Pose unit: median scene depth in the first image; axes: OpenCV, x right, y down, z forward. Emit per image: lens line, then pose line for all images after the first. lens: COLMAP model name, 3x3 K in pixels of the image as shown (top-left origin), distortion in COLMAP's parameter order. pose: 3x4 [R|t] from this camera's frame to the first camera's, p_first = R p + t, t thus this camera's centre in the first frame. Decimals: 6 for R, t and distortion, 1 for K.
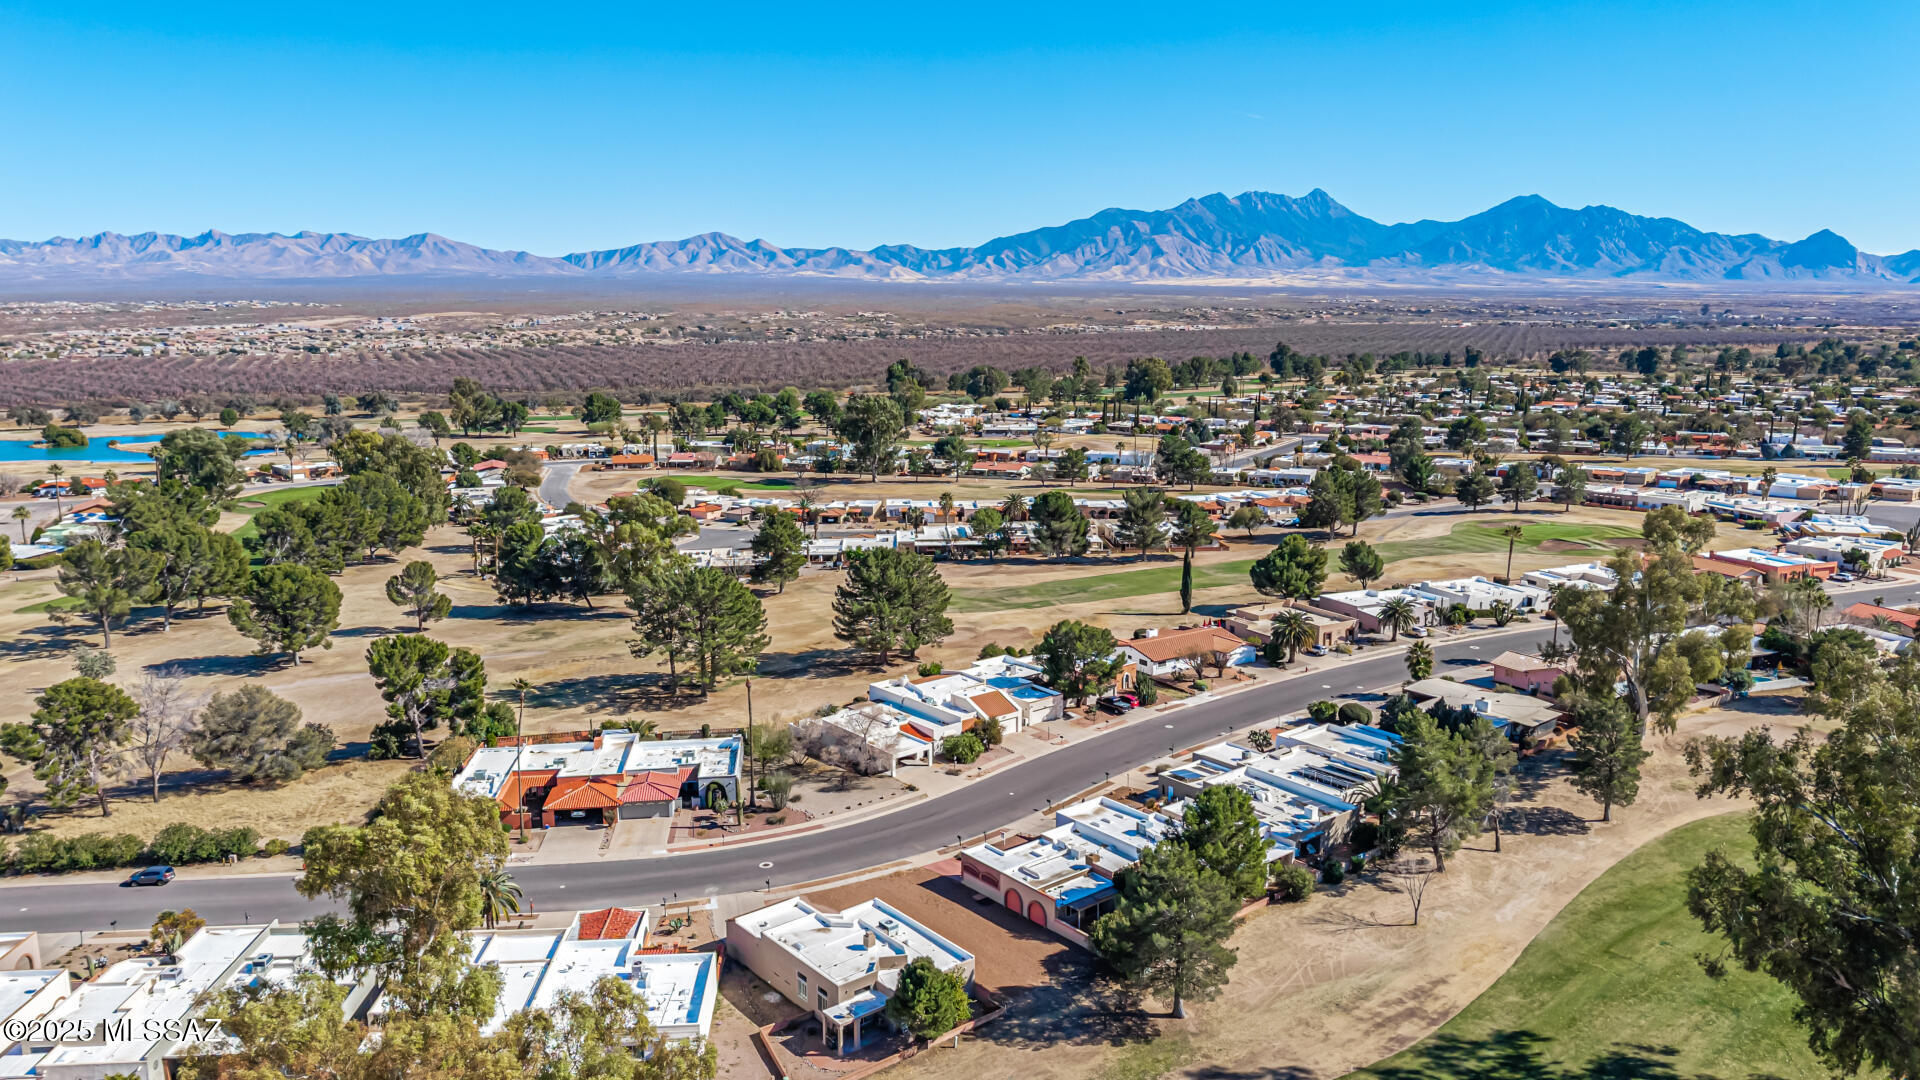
lens RADIAL K [[1293.9, 0, 955.5], [0, 1293.9, 547.2], [0, 0, 1]] dist [0.044812, -0.046956]
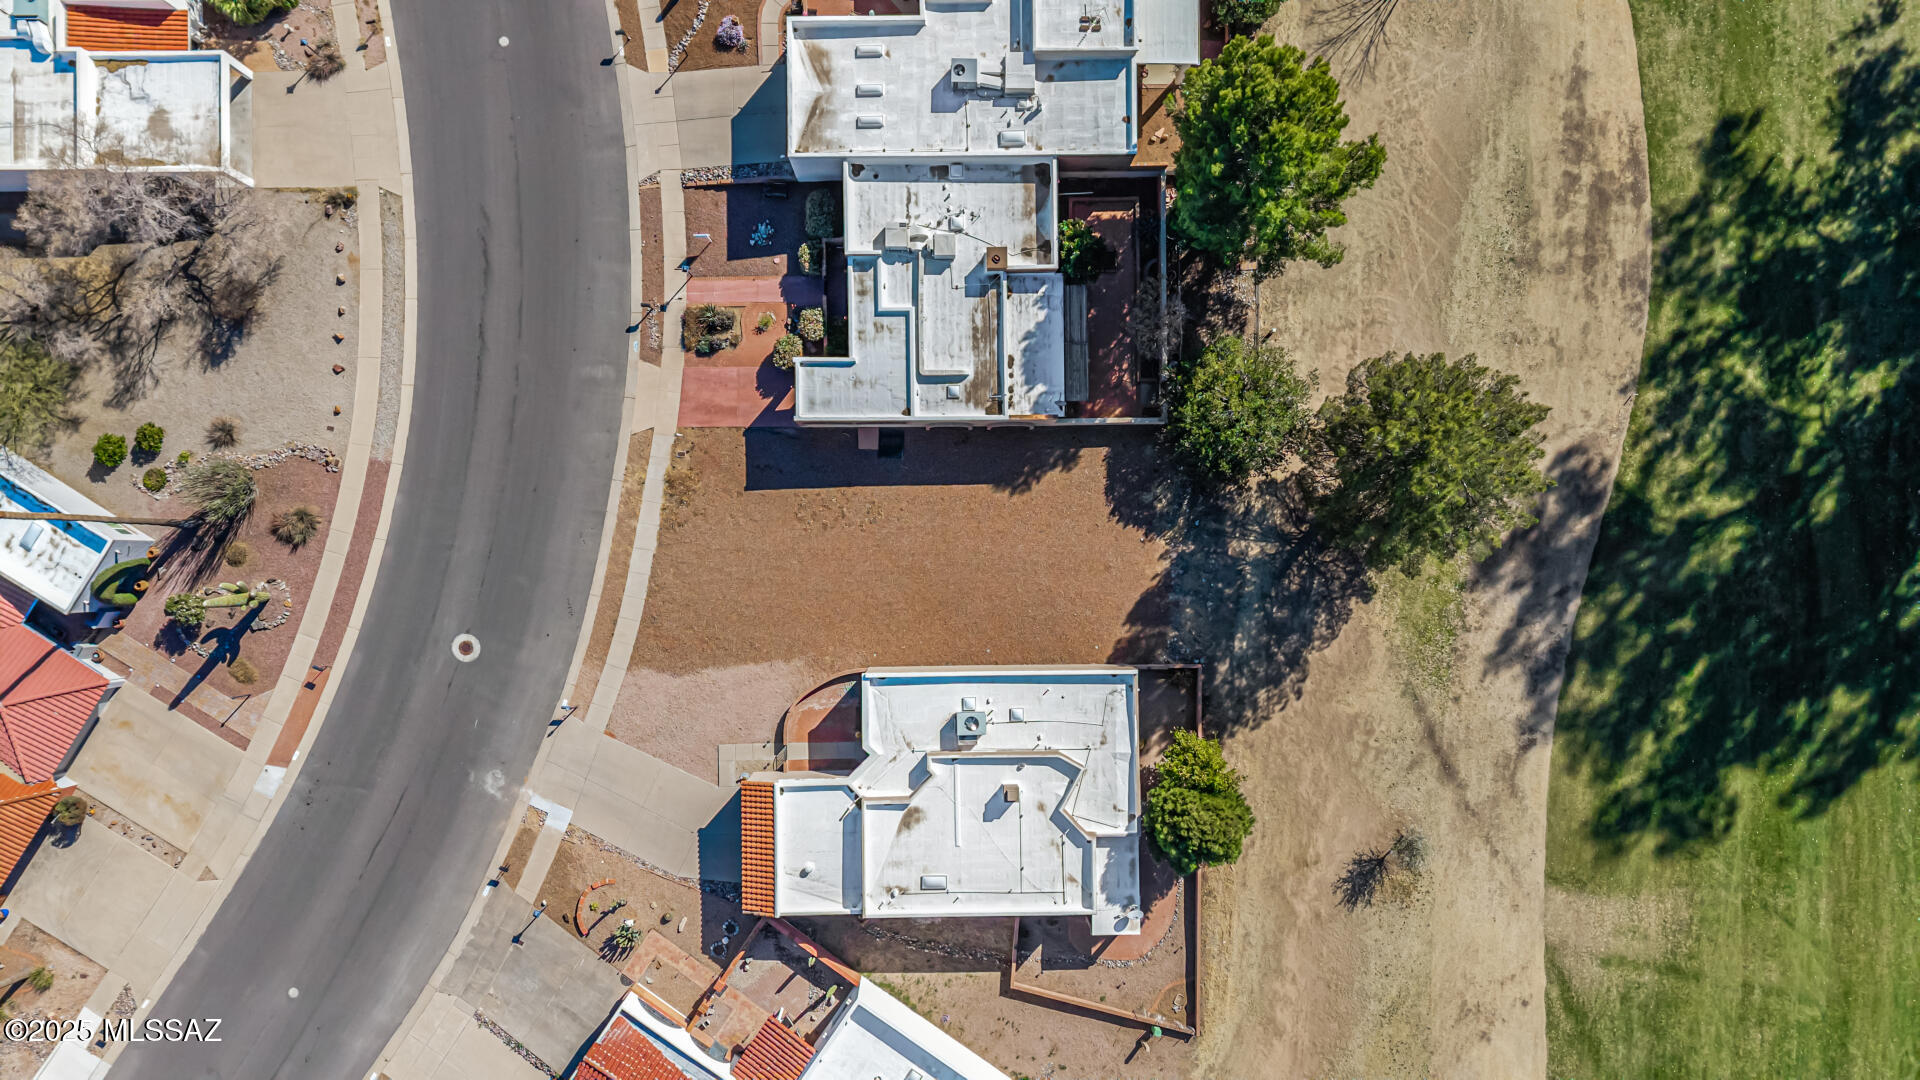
lens RADIAL K [[1275.3, 0, 956.7], [0, 1275.3, 550.1], [0, 0, 1]] dist [0.042668, -0.045081]
pose [[0.626501, -0.779205, 0.018353, -0.003652], [0.130222, 0.127860, 0.983206, -0.223681], [-0.768465, -0.613589, 0.181574, 0.752828]]
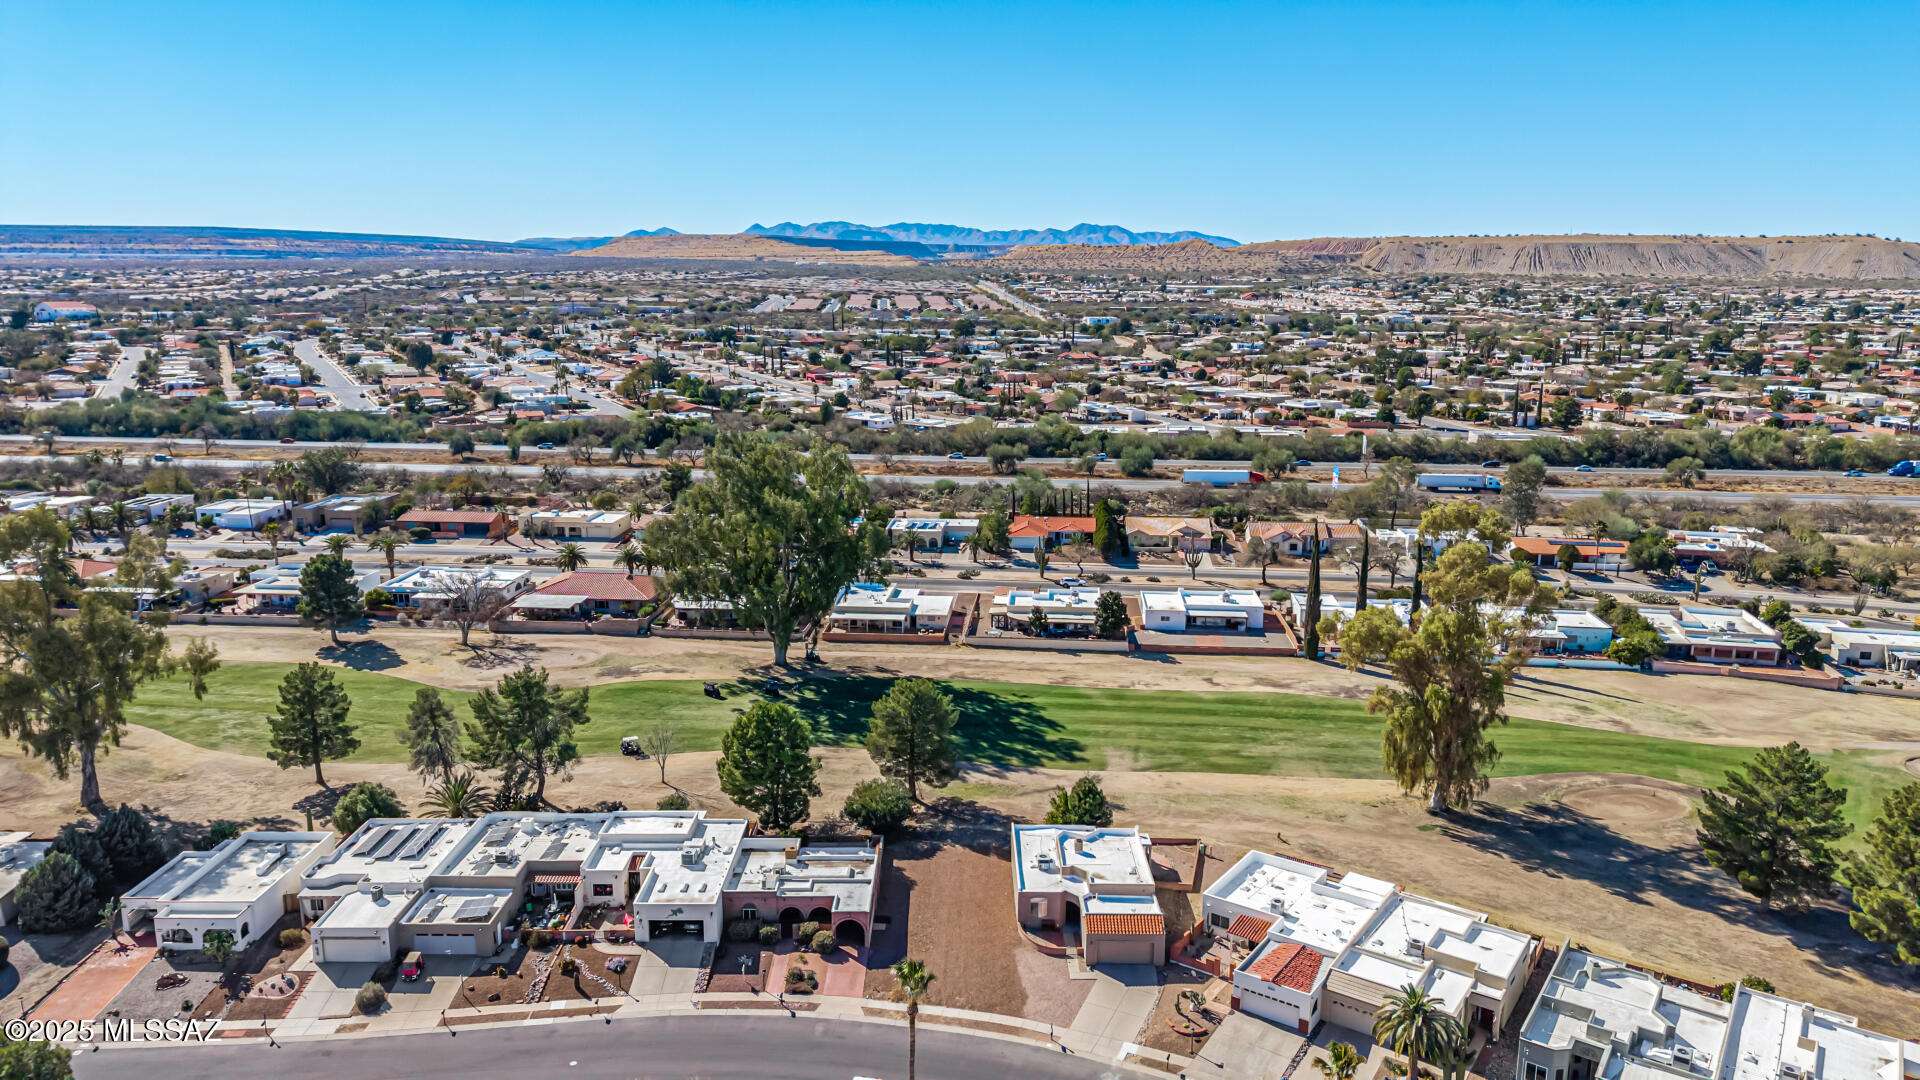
lens RADIAL K [[1275.3, 0, 956.7], [0, 1275.3, 550.1], [0, 0, 1]] dist [0.042668, -0.045081]
pose [[-0.772241, -0.135582, 0.620694, -0.487466], [0.112982, 0.932085, 0.344169, -0.250852], [-0.625203, 0.335909, -0.704476, 1.348639]]
